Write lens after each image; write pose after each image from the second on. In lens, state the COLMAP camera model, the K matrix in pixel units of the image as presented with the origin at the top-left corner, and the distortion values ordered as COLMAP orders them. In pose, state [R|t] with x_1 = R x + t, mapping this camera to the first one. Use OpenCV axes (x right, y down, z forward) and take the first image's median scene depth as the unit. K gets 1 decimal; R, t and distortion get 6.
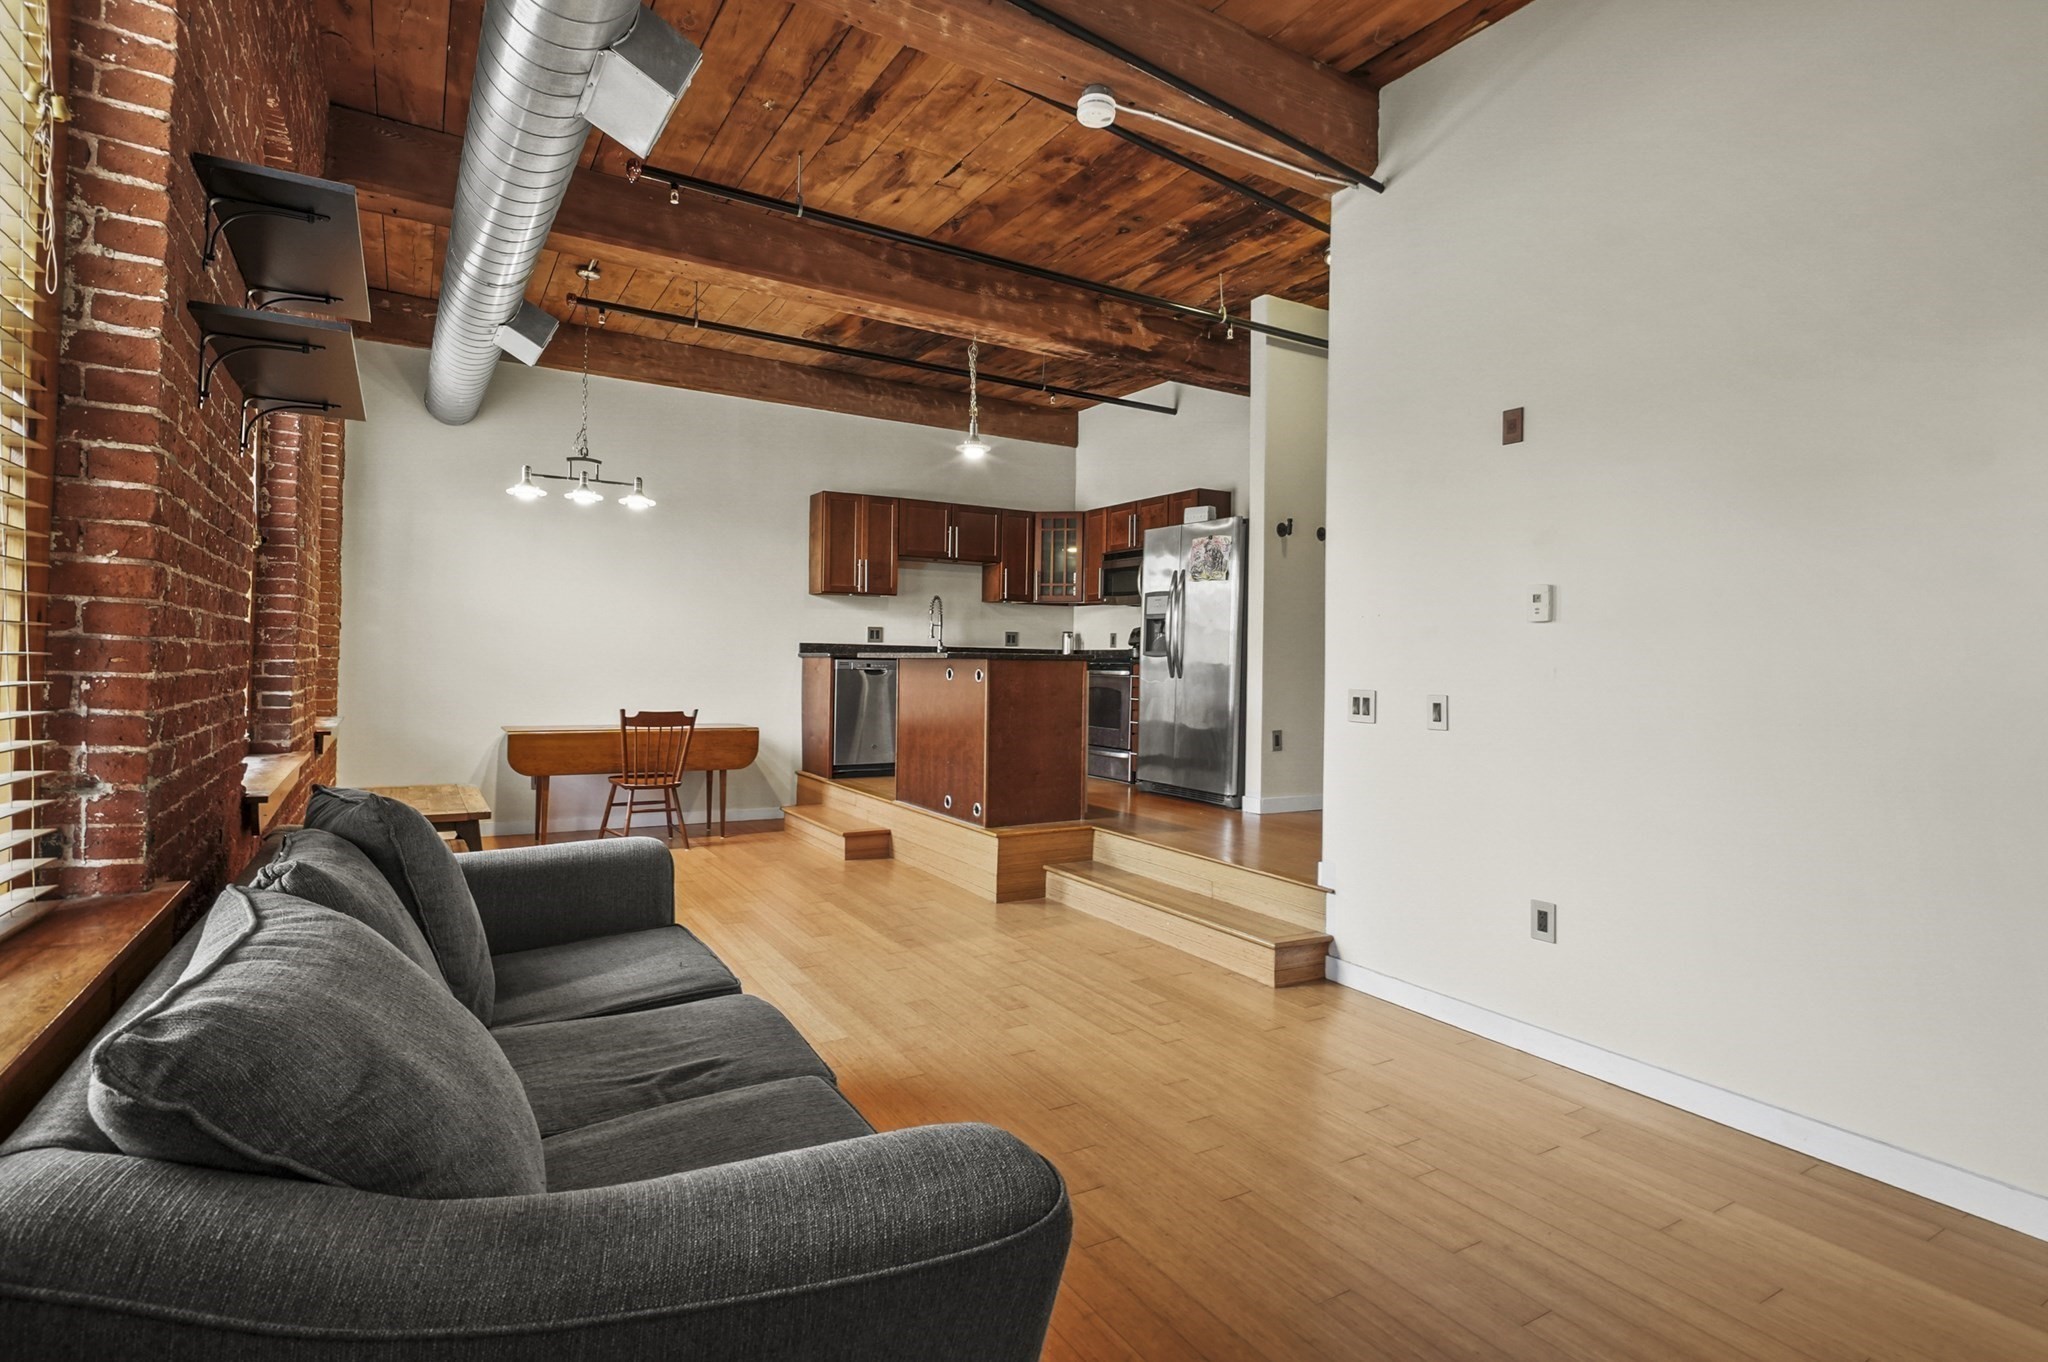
lens RADIAL K [[1016.2, 0, 1018.8], [0, 1016.2, 652.7], [0, 0, 1]] dist [0.001005, -0.002084]
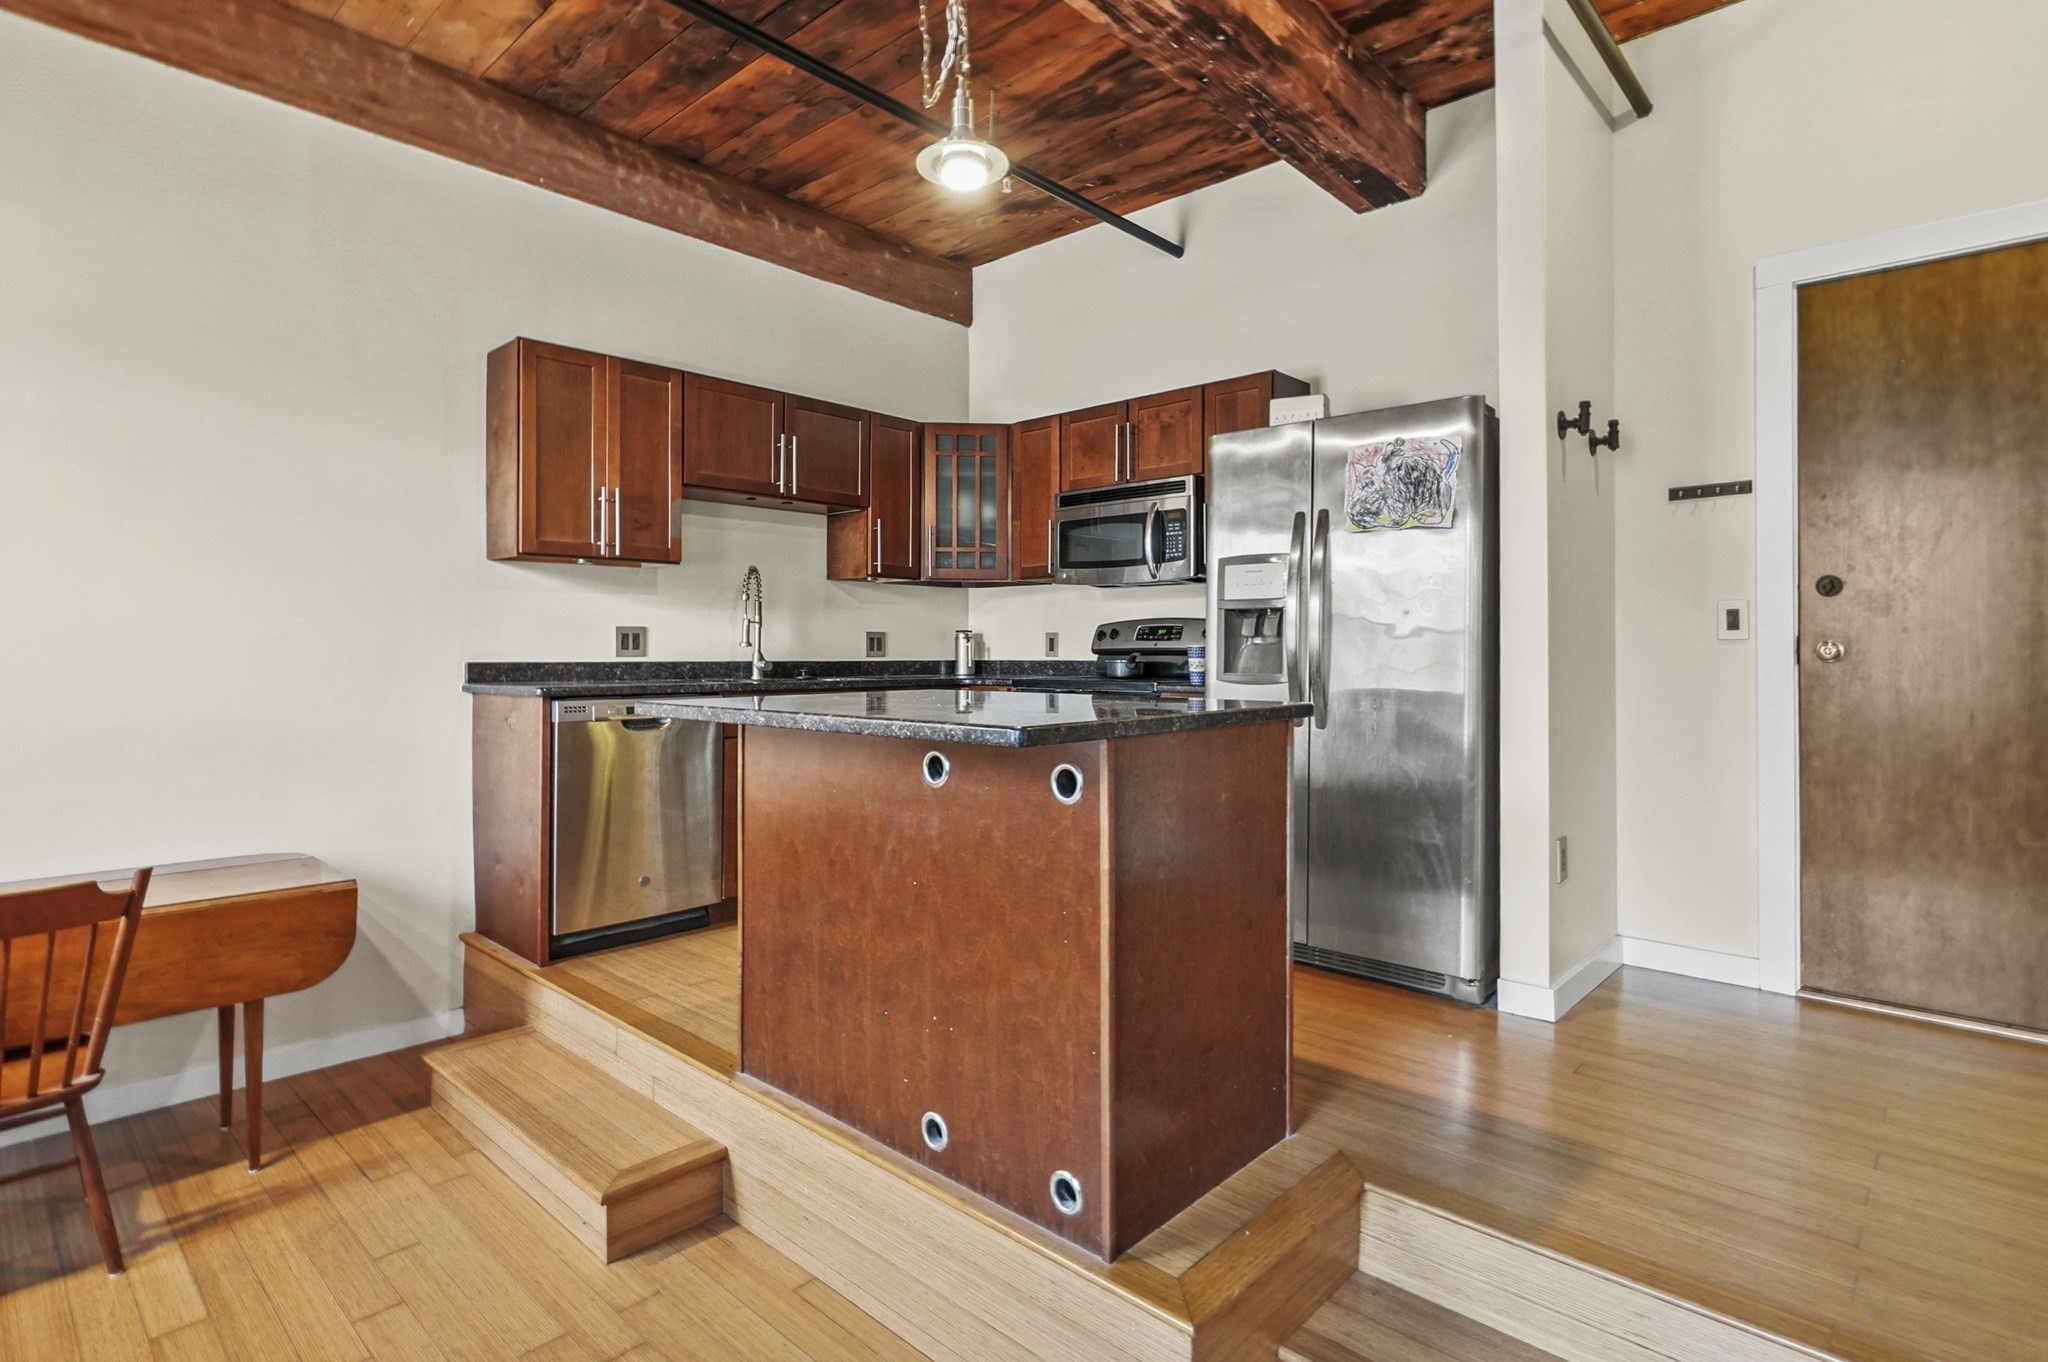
lens RADIAL K [[1016.2, 0, 1018.8], [0, 1016.2, 641.2], [0, 0, 1]] dist [0.001005, -0.002084]
pose [[0.960452, -0.012700, 0.278157, -0.123122], [0.012665, 0.999918, 0.001925, -0.020660], [-0.278159, 0.001674, 0.960534, 0.578870]]
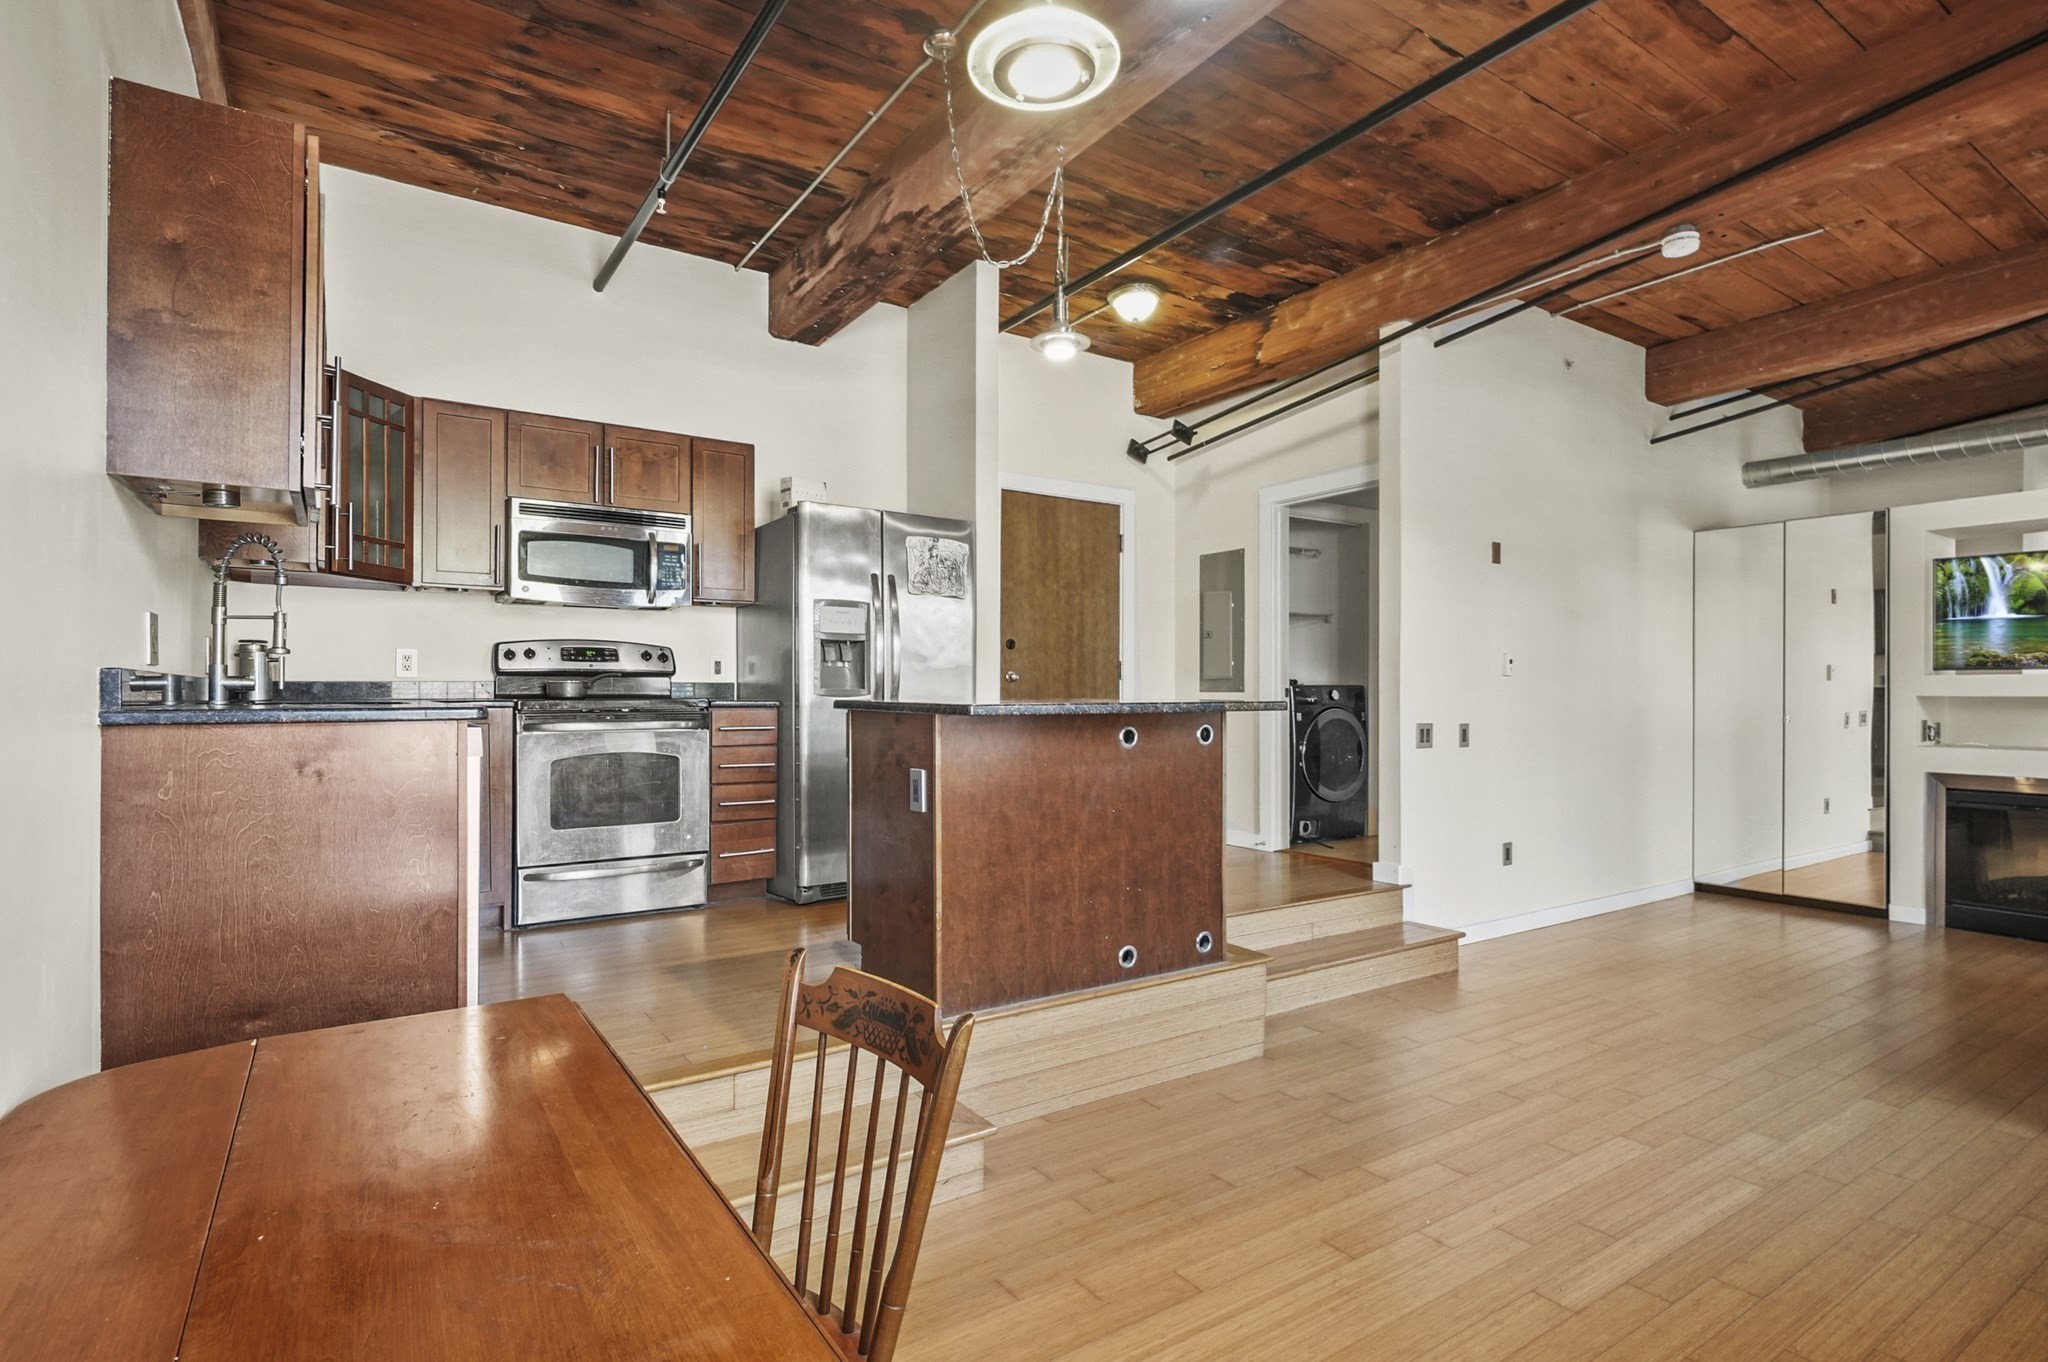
lens RADIAL K [[1016.2, 0, 1021.2], [0, 1016.2, 688.2], [0, 0, 1]] dist [0.001005, -0.002084]
pose [[-0.045624, -0.013485, 0.998868, -0.573704], [-0.009739, 0.999867, 0.013053, -0.012277], [-0.998911, -0.009133, -0.045749, 0.965352]]
